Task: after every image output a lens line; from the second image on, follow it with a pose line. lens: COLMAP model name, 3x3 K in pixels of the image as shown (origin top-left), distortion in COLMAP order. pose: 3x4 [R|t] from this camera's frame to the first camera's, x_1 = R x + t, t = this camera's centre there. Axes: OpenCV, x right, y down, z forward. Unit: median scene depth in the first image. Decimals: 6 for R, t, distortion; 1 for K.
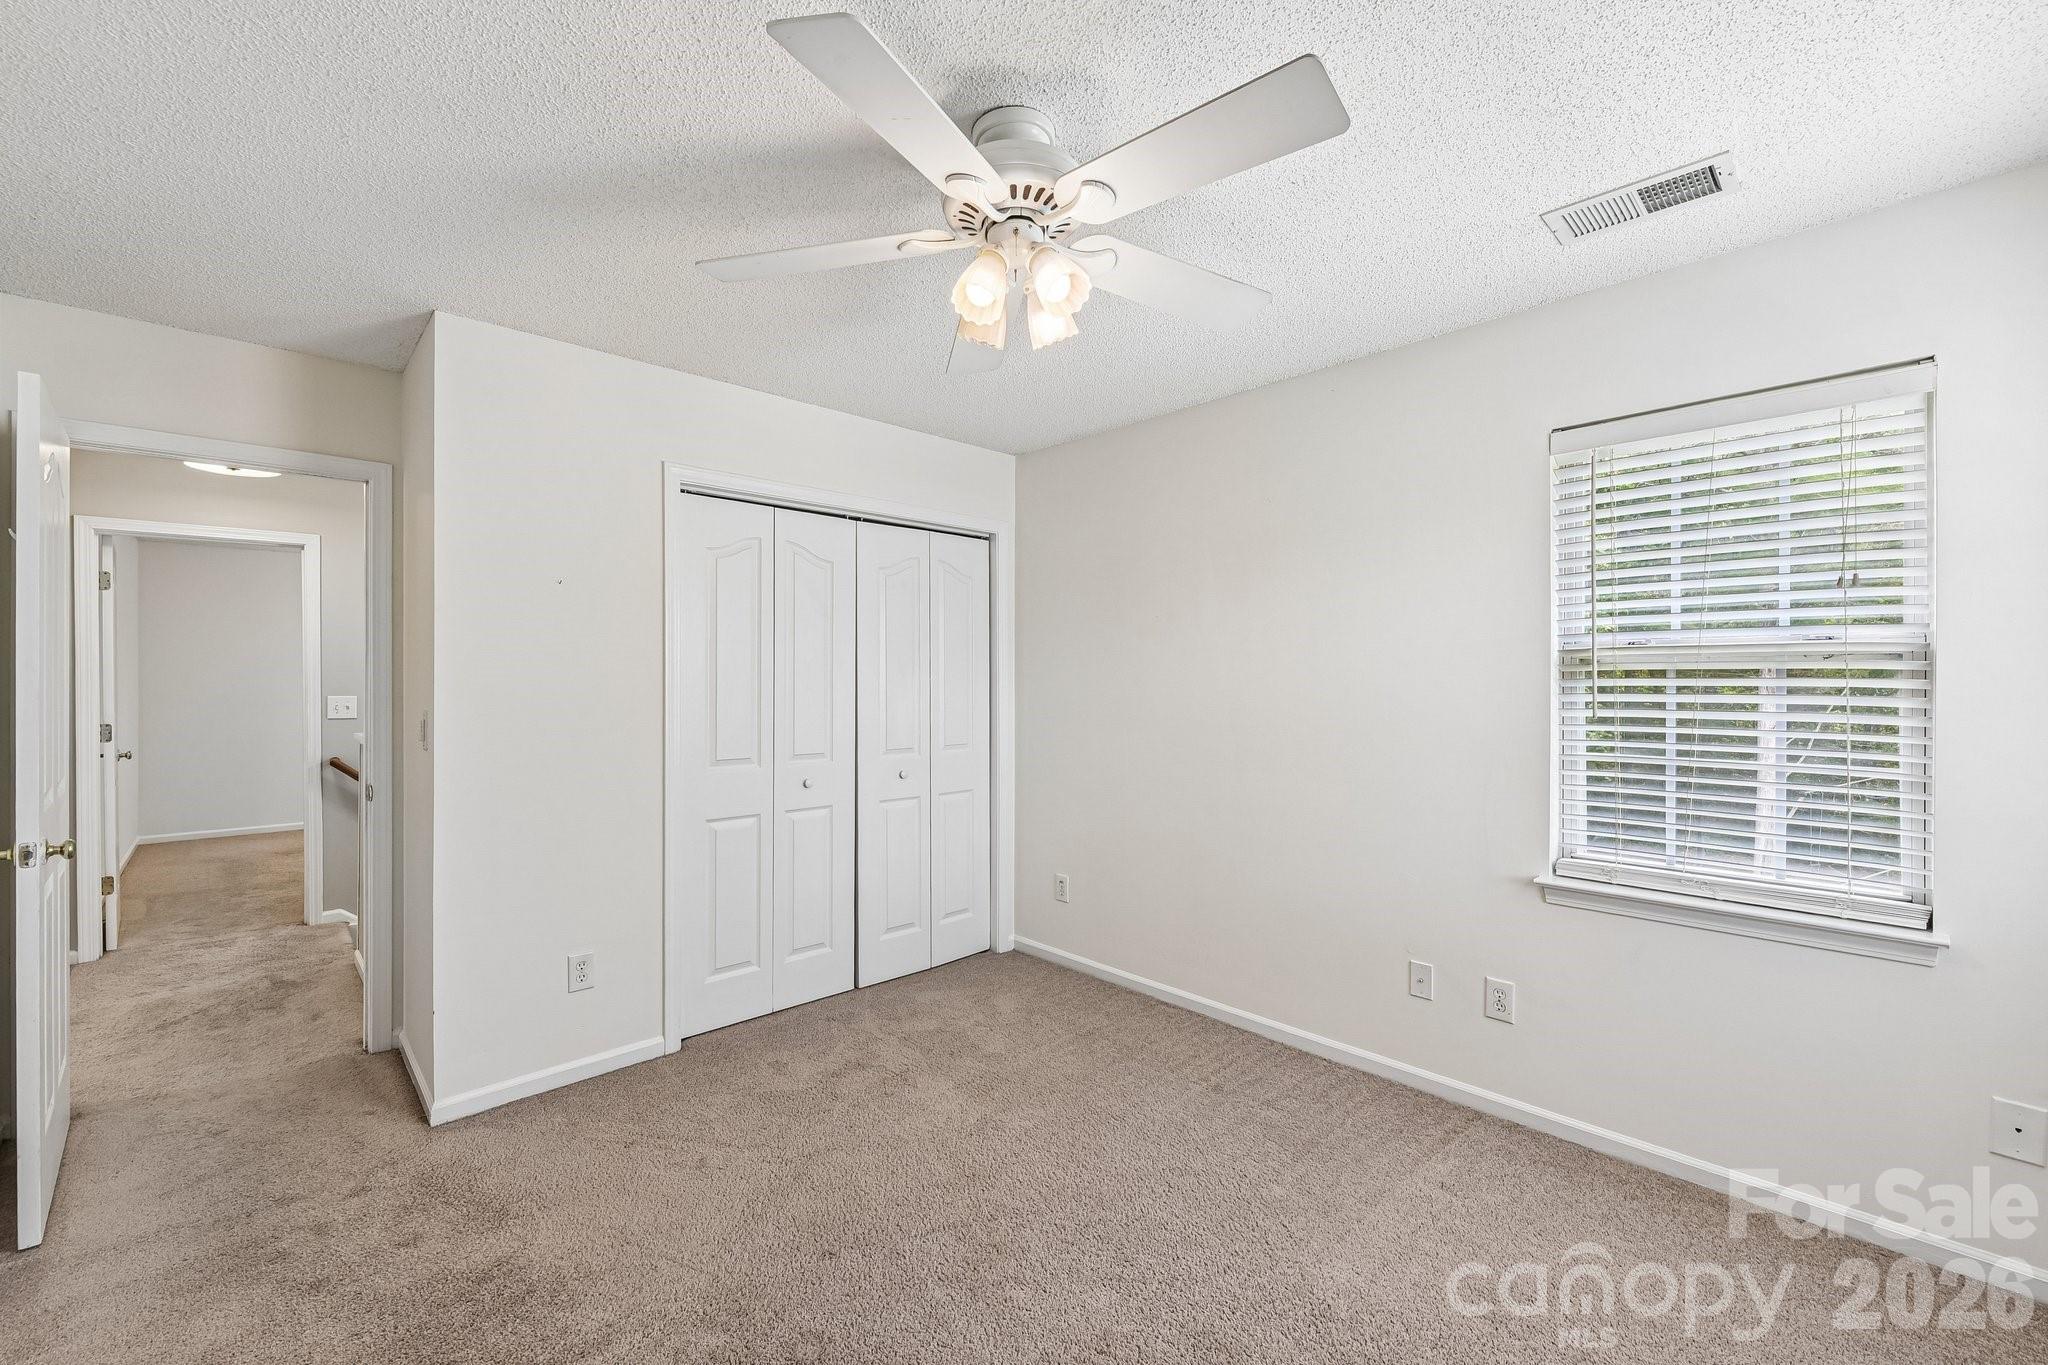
lens RADIAL K [[834.0, 0, 1038.9], [0, 834.0, 681.3], [0, 0, 1]] dist [-0.017827, -0.000259]
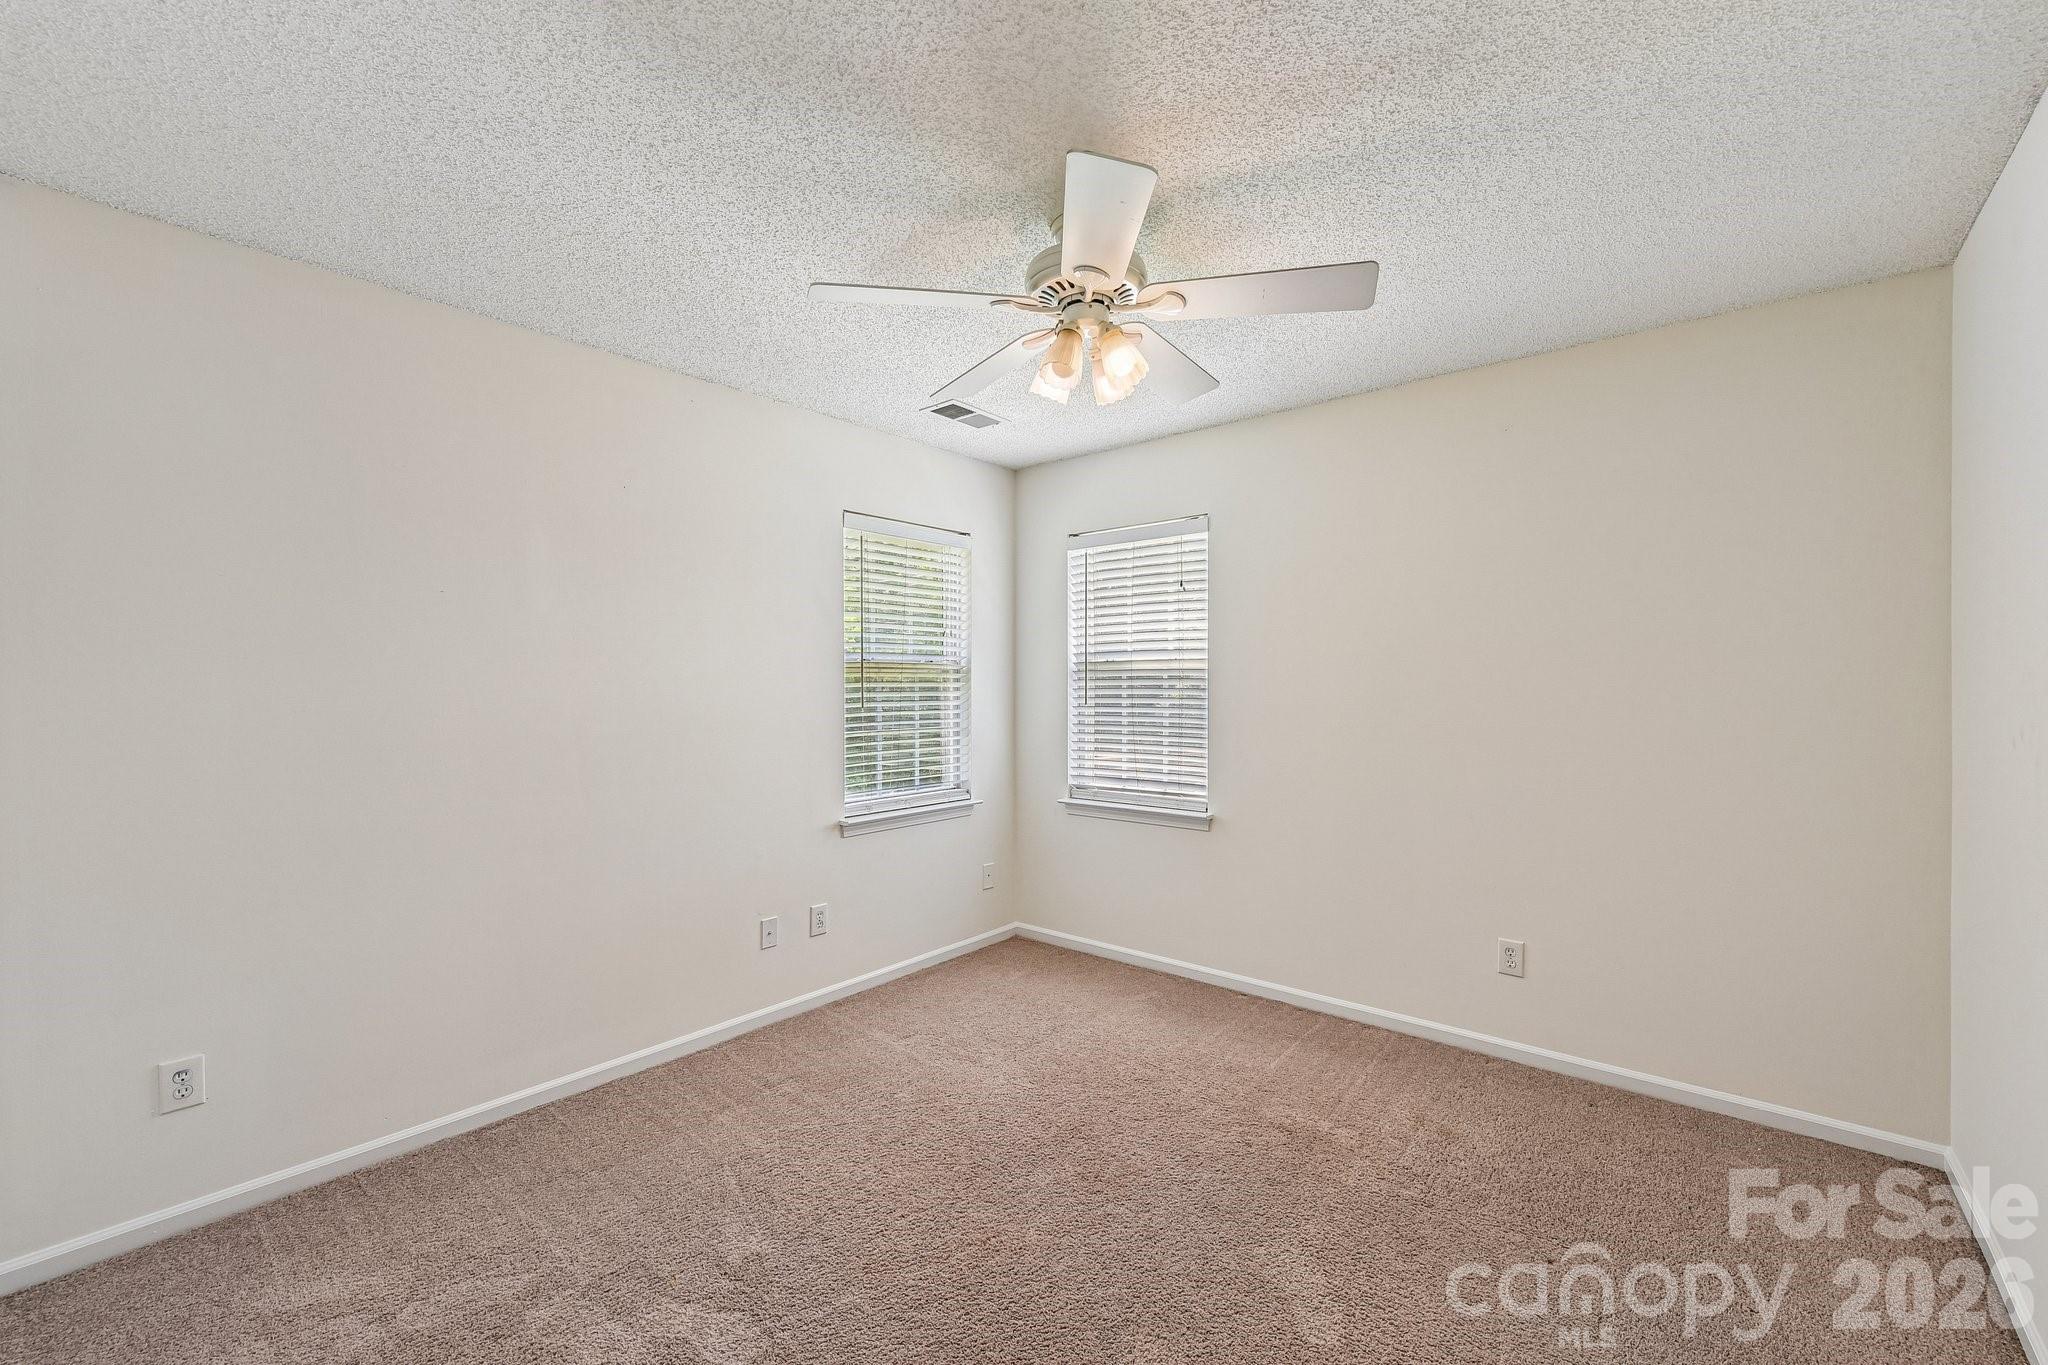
lens RADIAL K [[834.0, 0, 1027.0], [0, 834.0, 678.6], [0, 0, 1]] dist [-0.017827, -0.000259]
pose [[-0.120382, 0.002564, 0.992724, -0.830931], [0.001804, 0.999996, -0.002364, -0.004821], [-0.992726, 0.001507, -0.120387, 0.823208]]
